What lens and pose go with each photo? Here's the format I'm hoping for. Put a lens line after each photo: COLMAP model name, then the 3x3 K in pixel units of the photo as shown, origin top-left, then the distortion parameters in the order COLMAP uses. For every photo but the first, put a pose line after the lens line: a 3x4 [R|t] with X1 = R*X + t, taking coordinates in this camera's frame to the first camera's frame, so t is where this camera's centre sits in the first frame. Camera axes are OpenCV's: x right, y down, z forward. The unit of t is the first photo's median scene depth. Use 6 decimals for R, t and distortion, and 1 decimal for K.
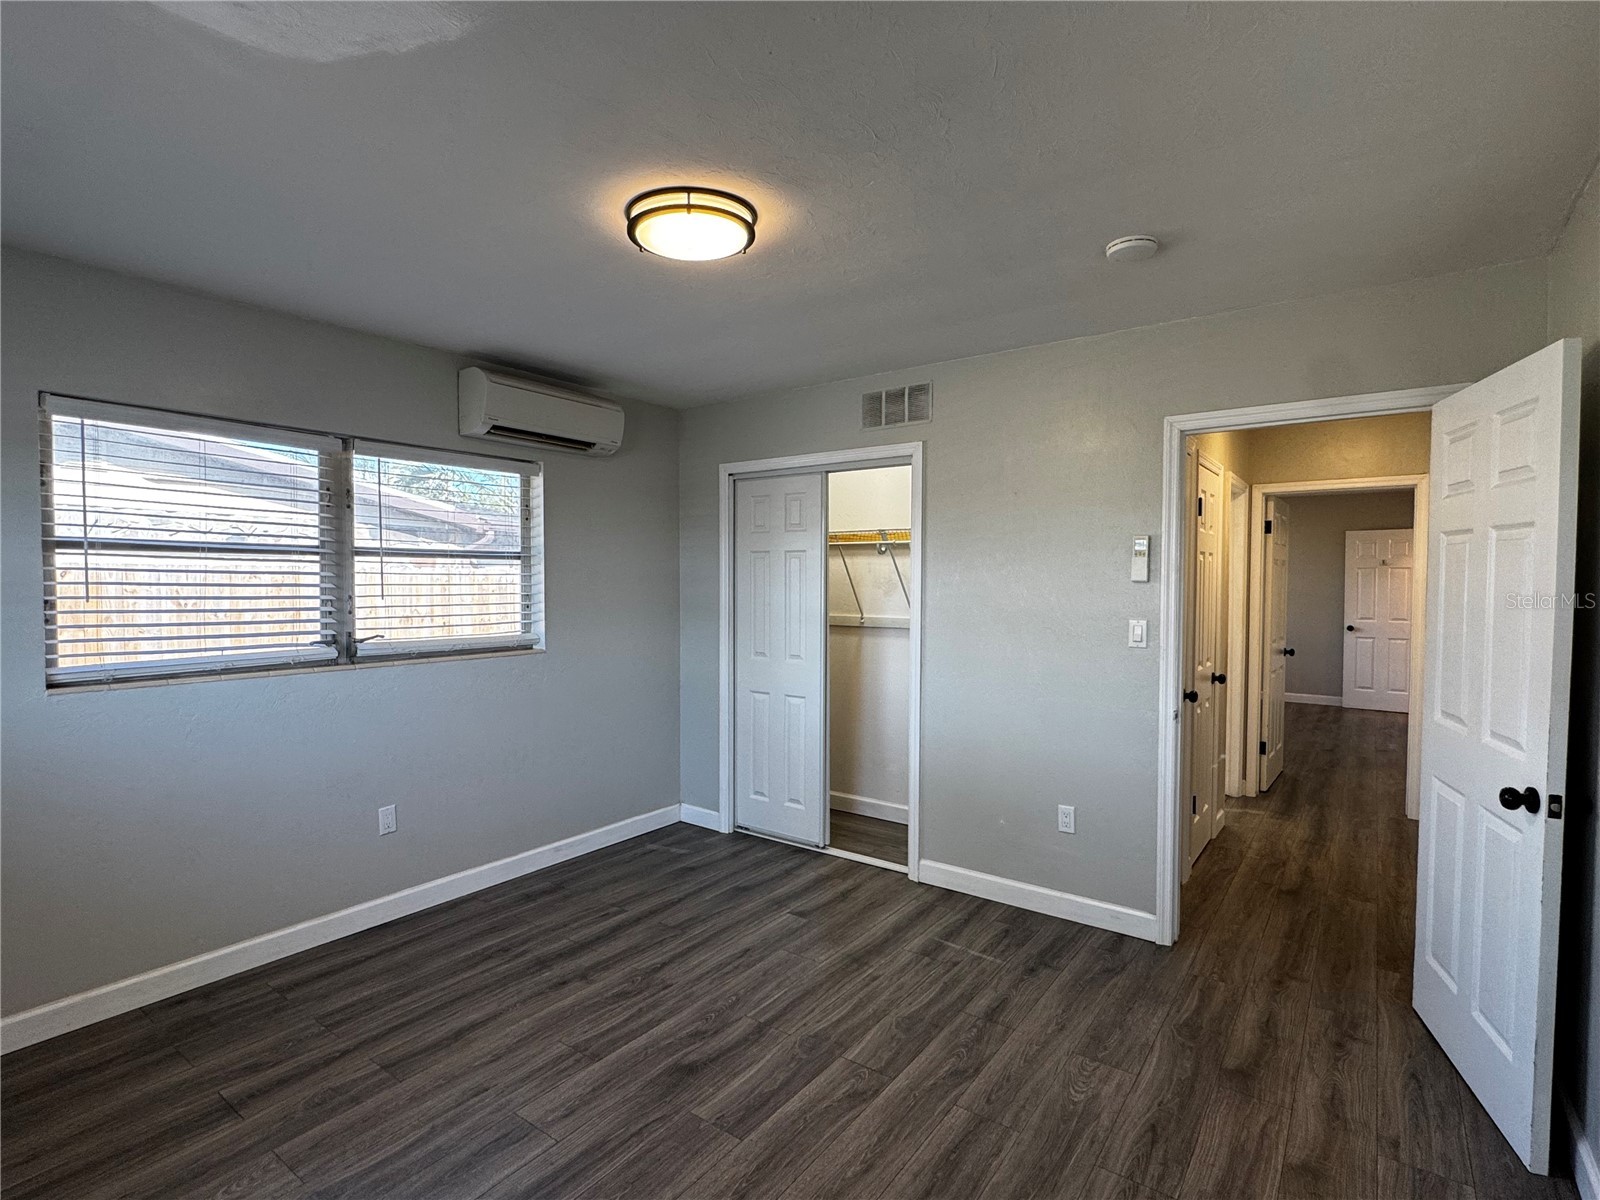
lens RADIAL K [[794.7, 0, 798.0], [0, 794.7, 605.7], [0, 0, 1]] dist [0.000033, -0.000948]
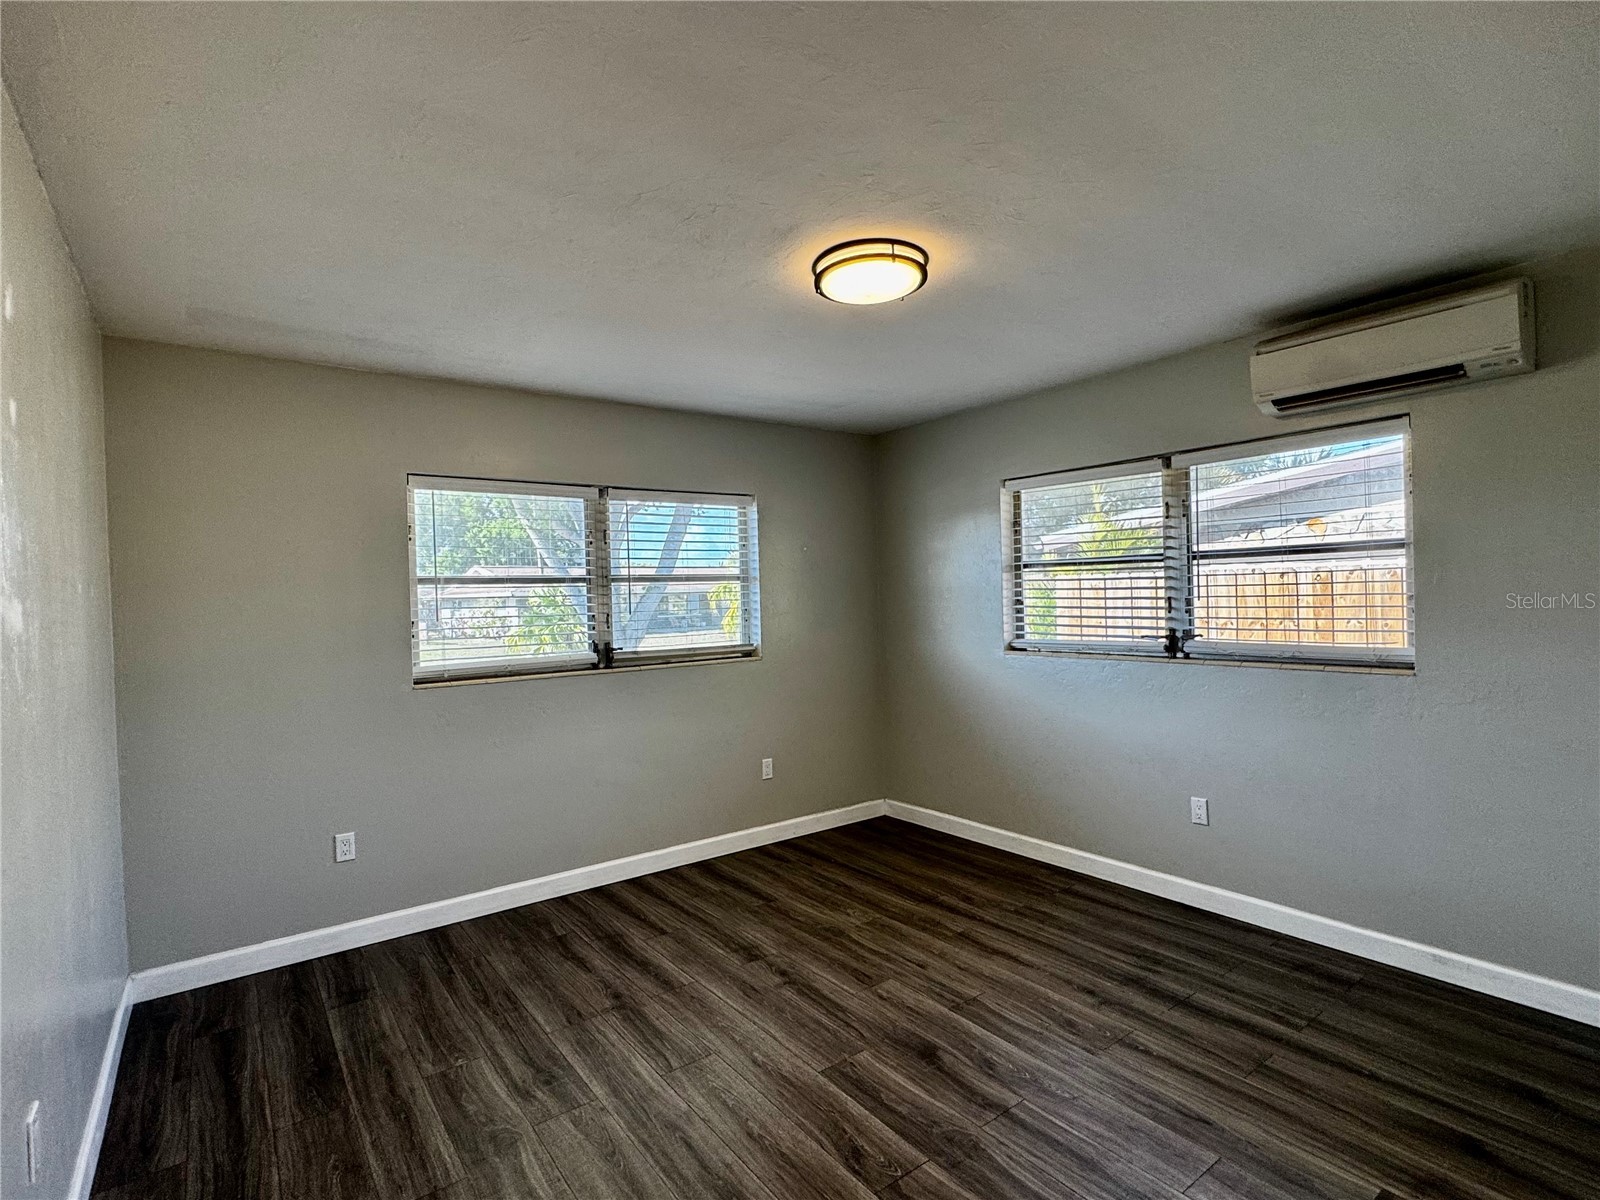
lens RADIAL K [[794.7, 0, 799.6], [0, 794.7, 609.0], [0, 0, 1]] dist [0.000033, -0.000948]
pose [[-0.297062, 0.021385, -0.954619, 0.772439], [-0.006022, 0.999687, 0.024269, -0.022963], [0.954839, 0.012958, -0.296840, 0.981157]]
